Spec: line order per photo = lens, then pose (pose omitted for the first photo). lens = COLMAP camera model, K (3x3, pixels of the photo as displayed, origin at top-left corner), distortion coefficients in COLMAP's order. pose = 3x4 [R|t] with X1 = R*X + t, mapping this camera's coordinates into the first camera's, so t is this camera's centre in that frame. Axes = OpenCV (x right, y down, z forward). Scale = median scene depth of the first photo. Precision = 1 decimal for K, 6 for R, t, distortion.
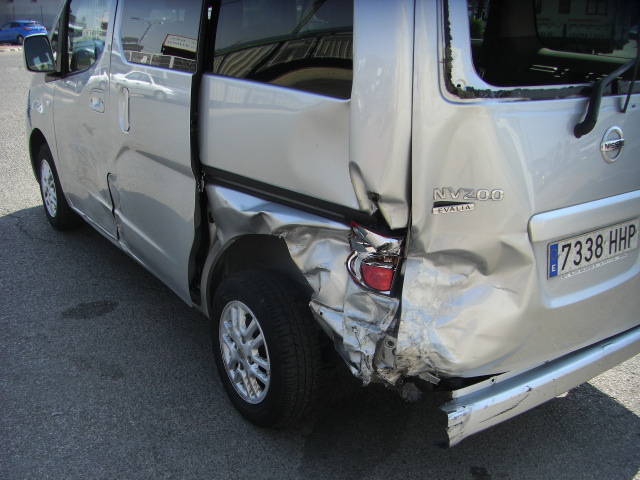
lens RADIAL K [[725.1, 0, 289.7], [0, 725.1, 331.2], [0, 0, 1]] dist [-0.156888, 0.030603]
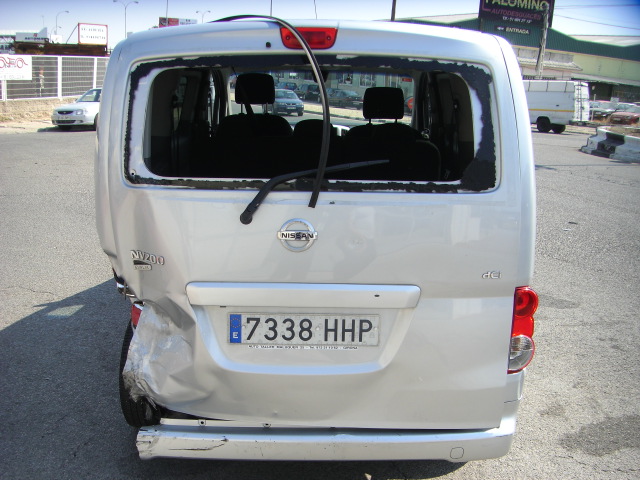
lens RADIAL K [[728.7, 0, 296.9], [0, 728.7, 328.3], [0, 0, 1]] dist [-0.191406, 0.081773]
pose [[0.814608, 0.204661, -0.542704, 1.014663], [-0.262841, 0.964345, -0.030862, -0.083717], [0.517038, 0.167786, 0.839357, 0.057586]]
